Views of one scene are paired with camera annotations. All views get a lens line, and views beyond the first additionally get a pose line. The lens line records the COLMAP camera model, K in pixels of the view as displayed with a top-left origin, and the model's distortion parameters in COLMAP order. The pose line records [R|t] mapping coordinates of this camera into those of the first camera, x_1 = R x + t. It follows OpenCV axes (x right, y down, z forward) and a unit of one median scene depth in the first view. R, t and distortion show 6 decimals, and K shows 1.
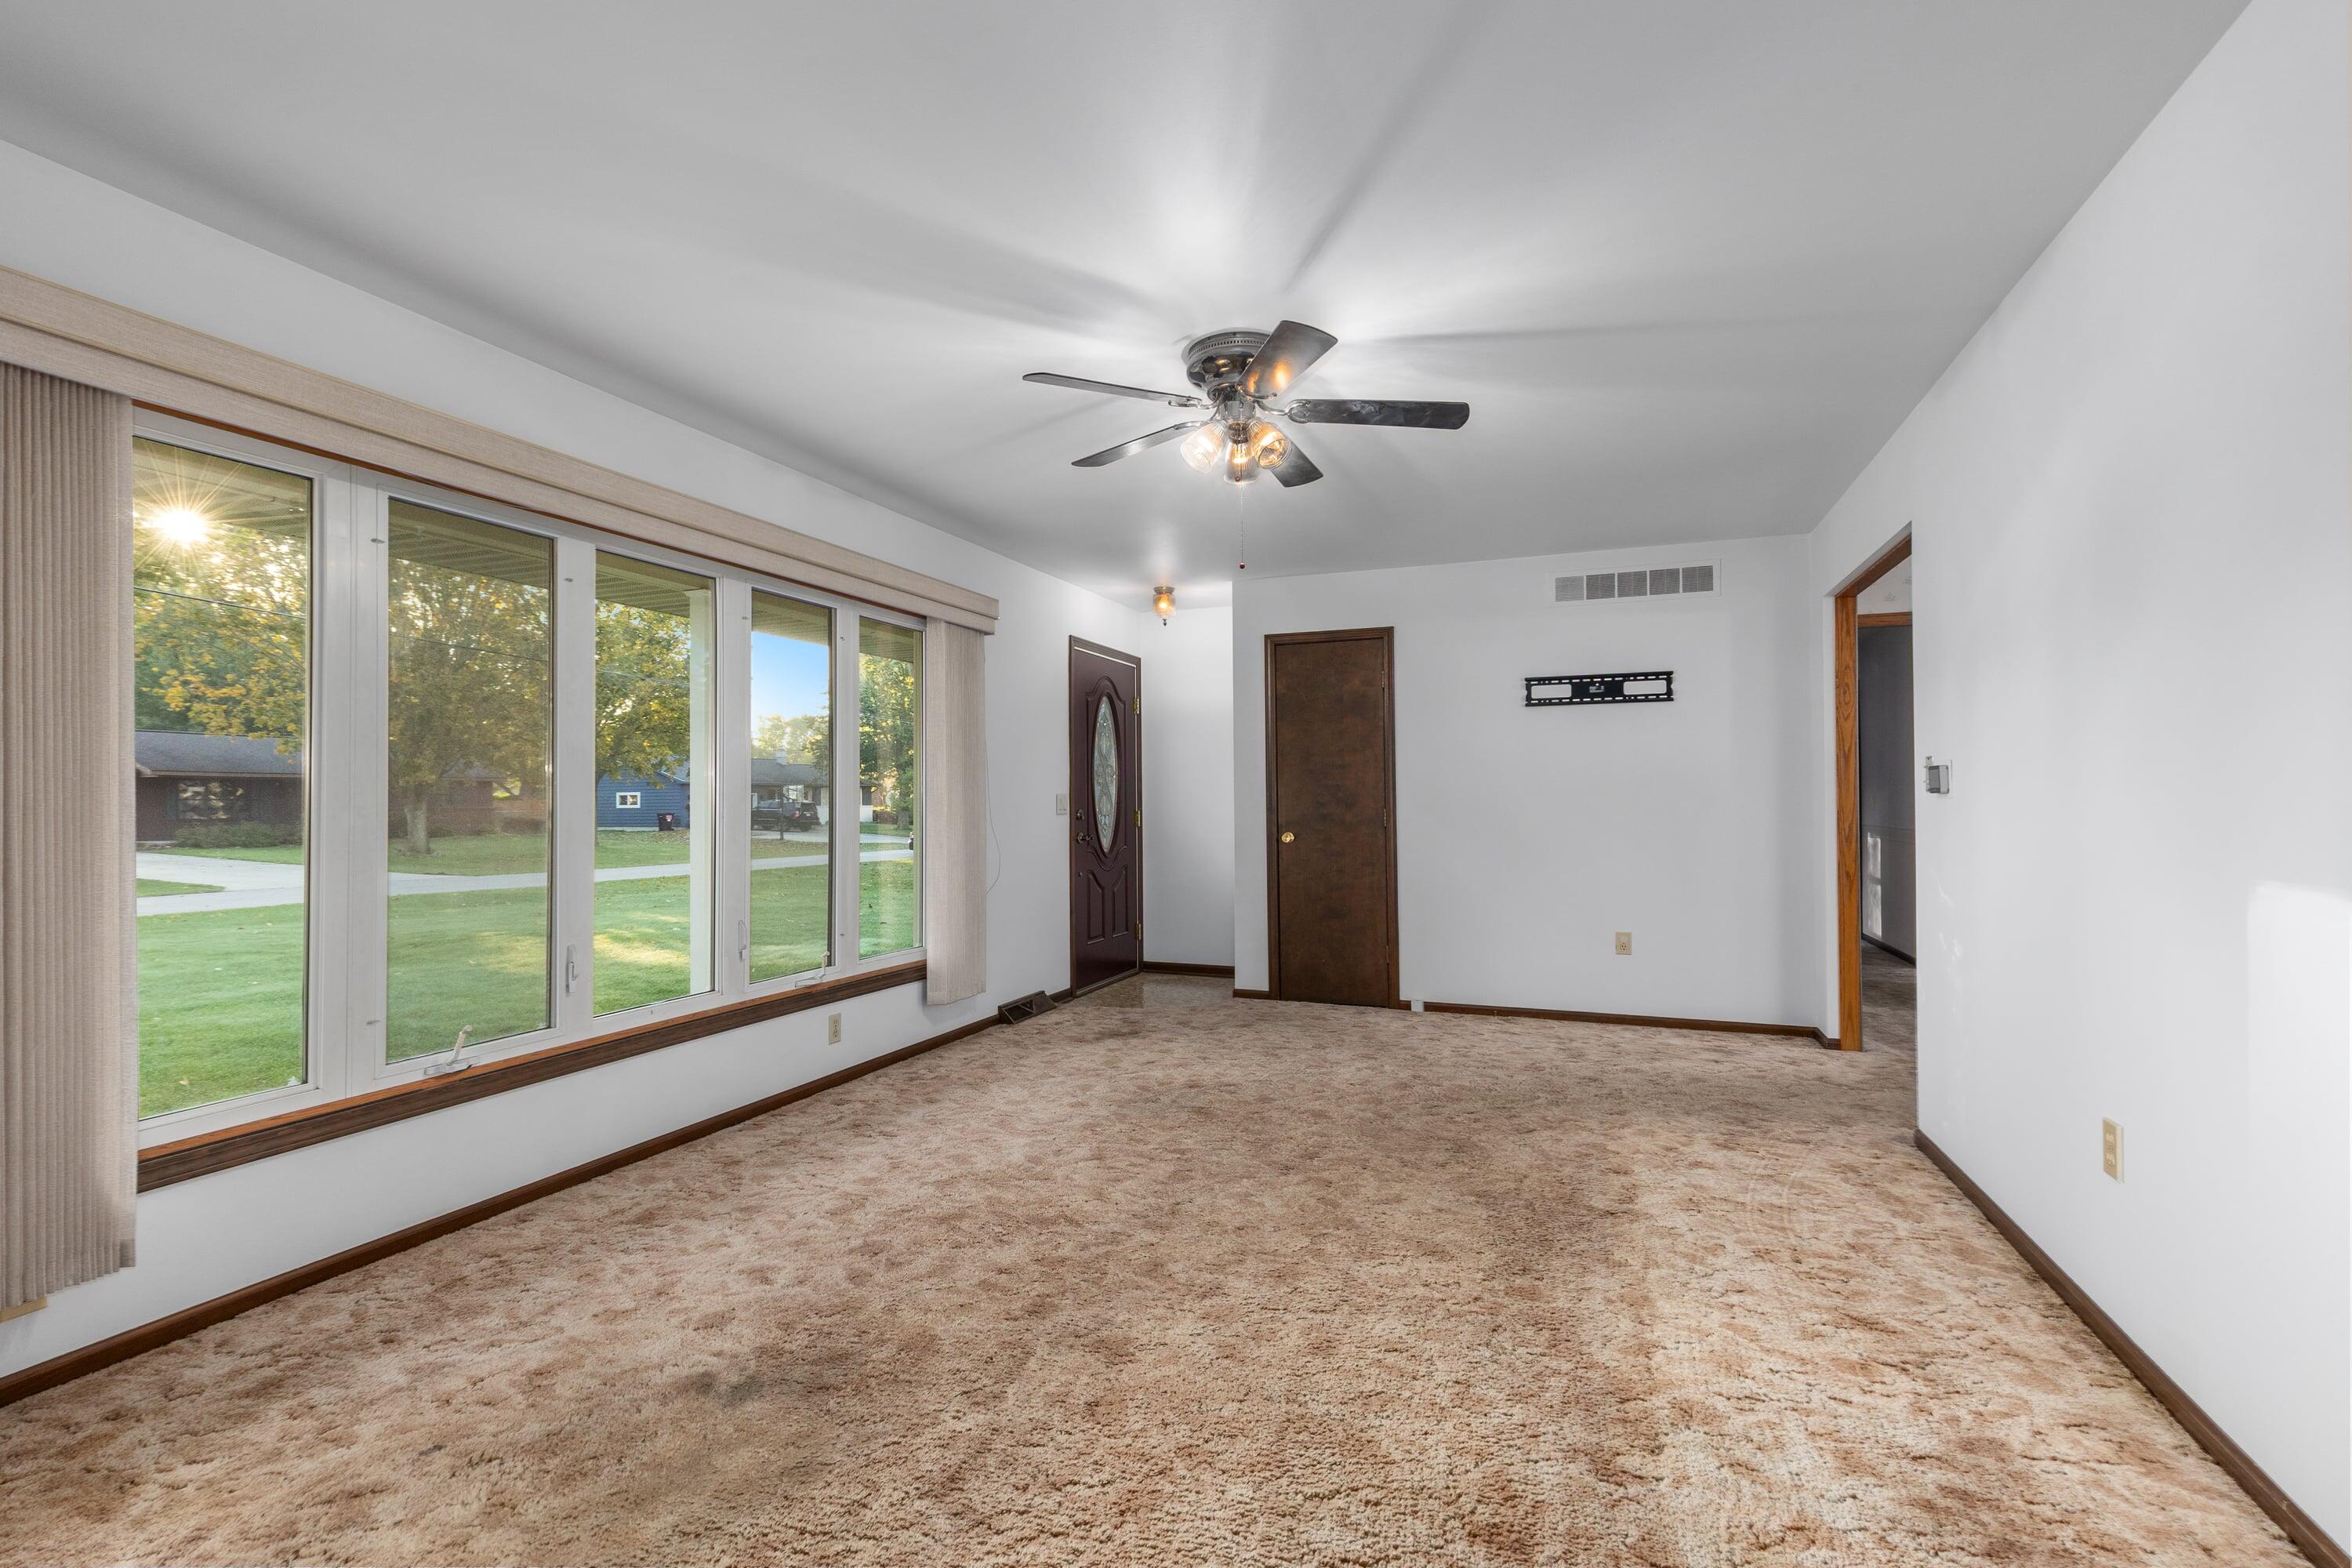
lens RADIAL K [[1065.6, 0, 1180.0], [0, 1065.6, 788.4], [0, 0, 1]] dist [0.009595, -0.002356]
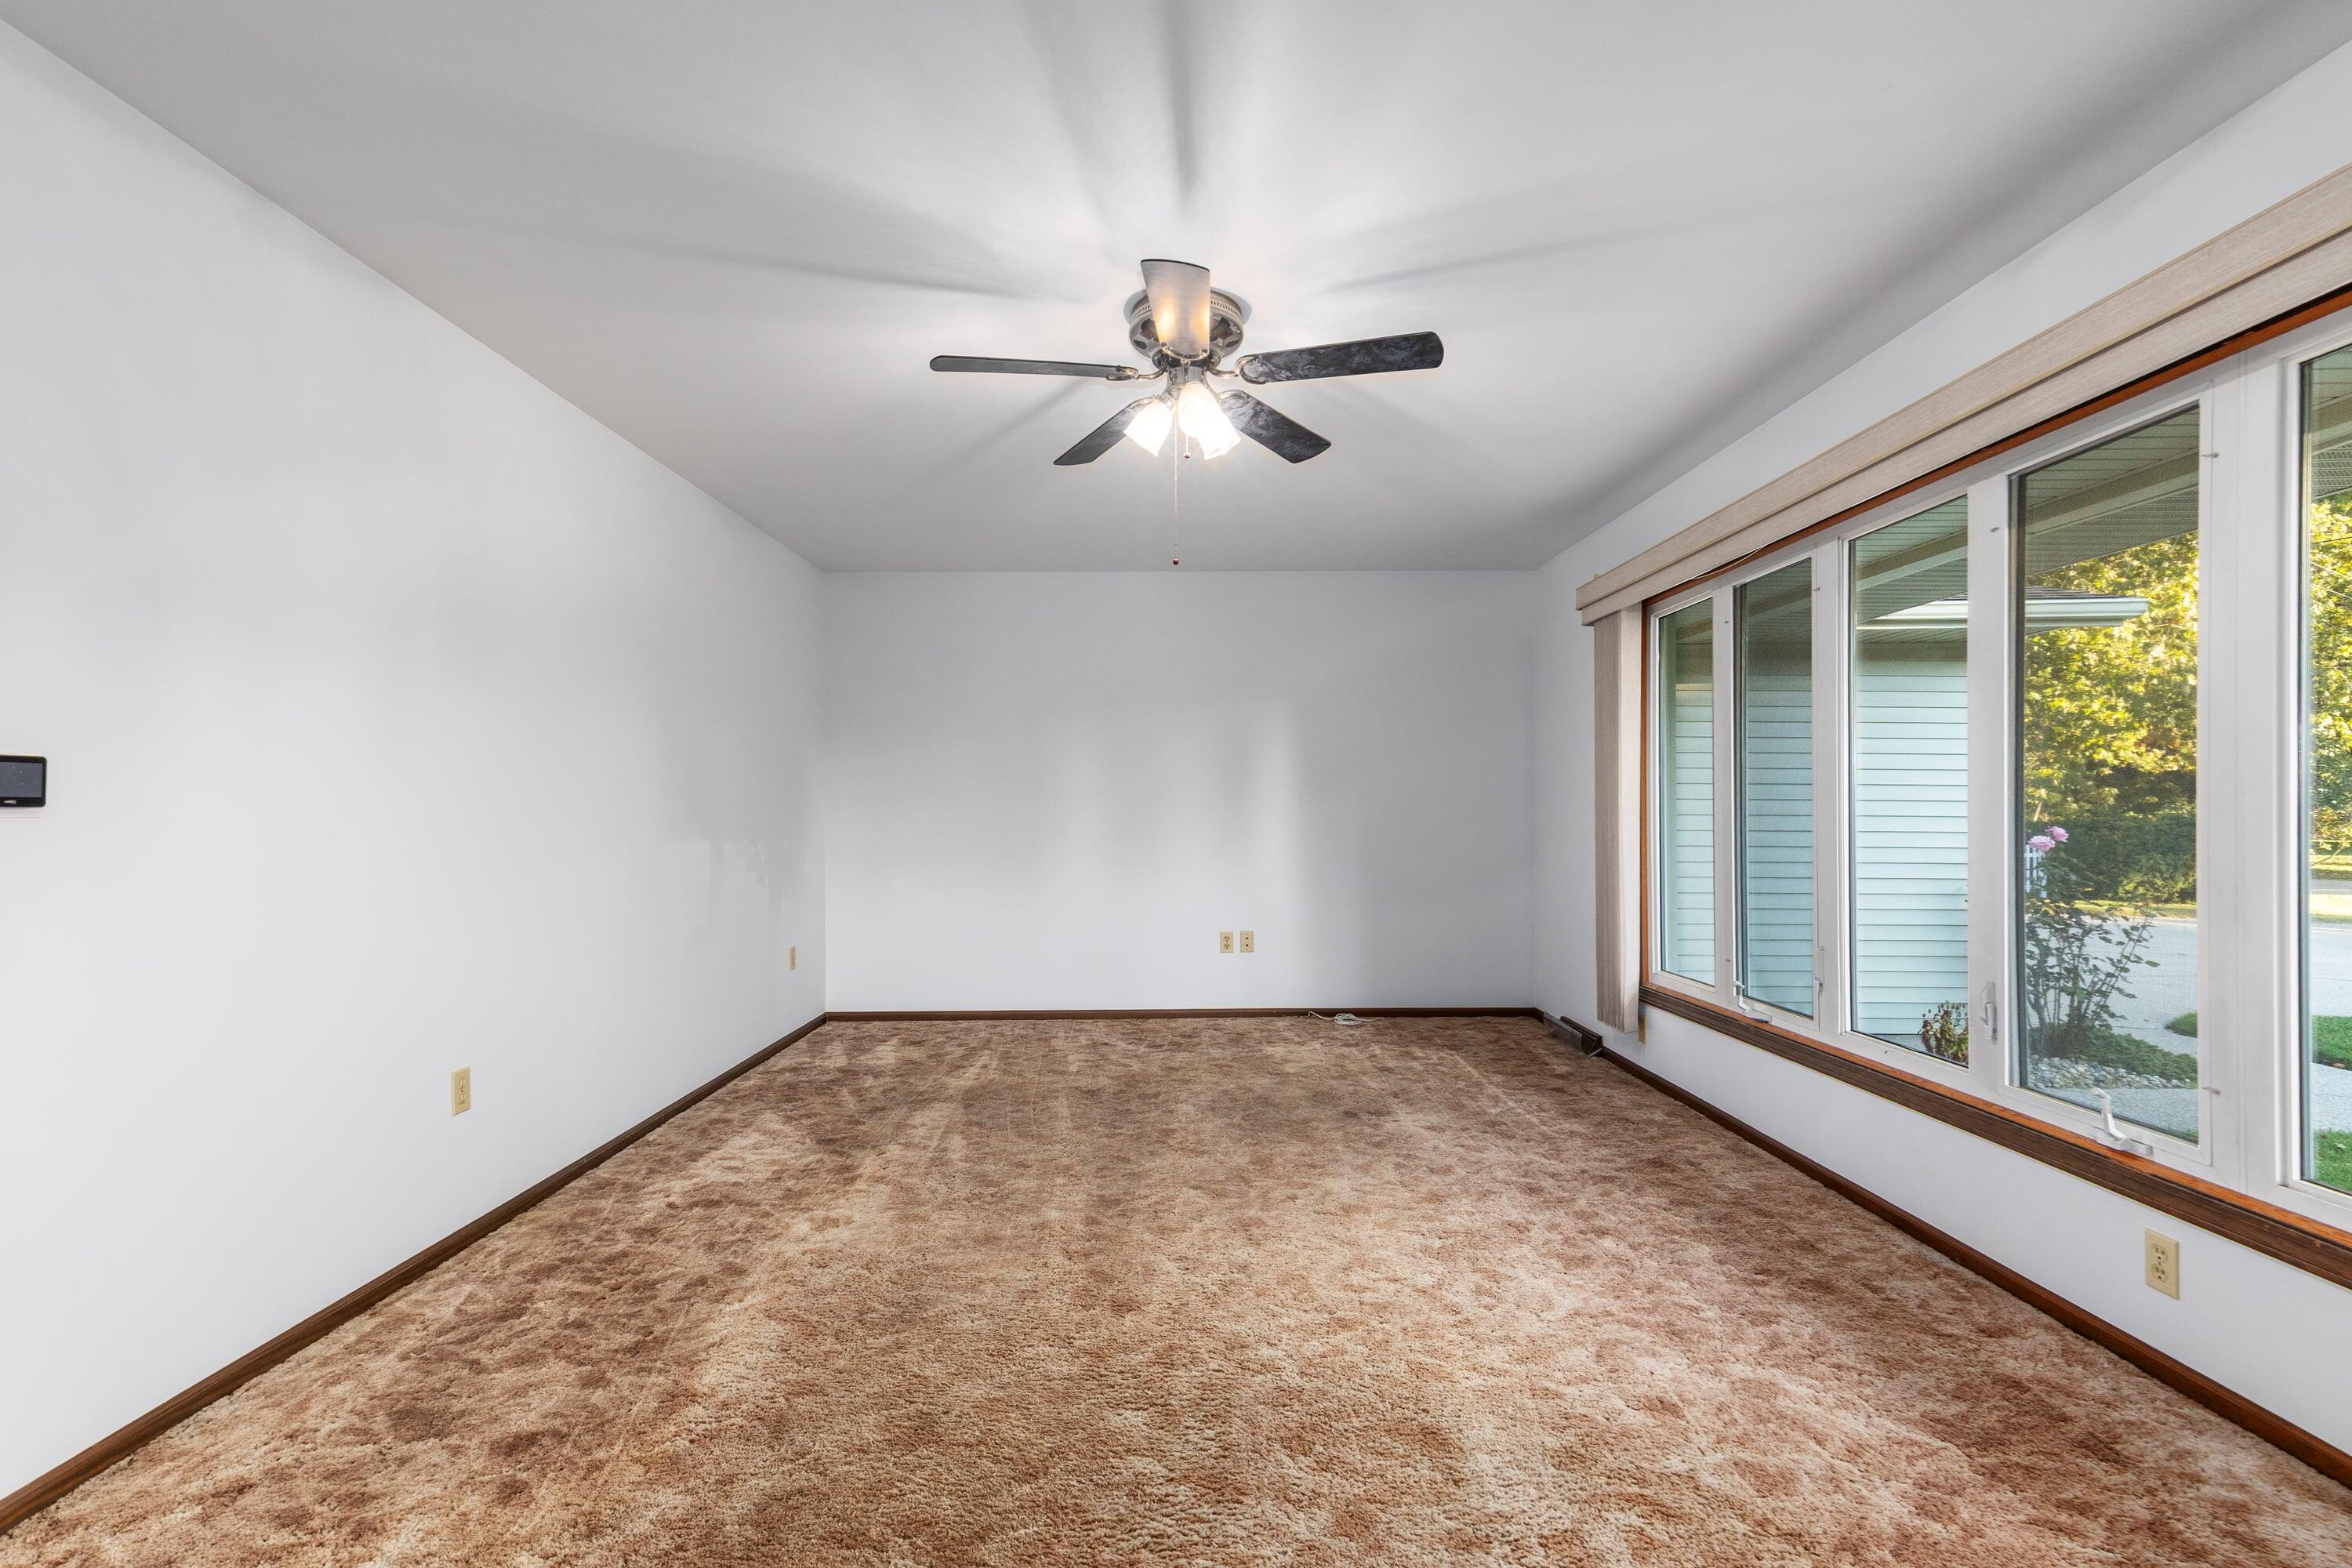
lens RADIAL K [[1065.6, 0, 1181.4], [0, 1065.6, 803.3], [0, 0, 1]] dist [0.009595, -0.002356]
pose [[-0.929172, 0.006919, -0.369583, 0.379396], [0.013238, 0.999806, -0.014564, 0.017480], [0.369410, -0.018425, -0.929084, 1.754459]]
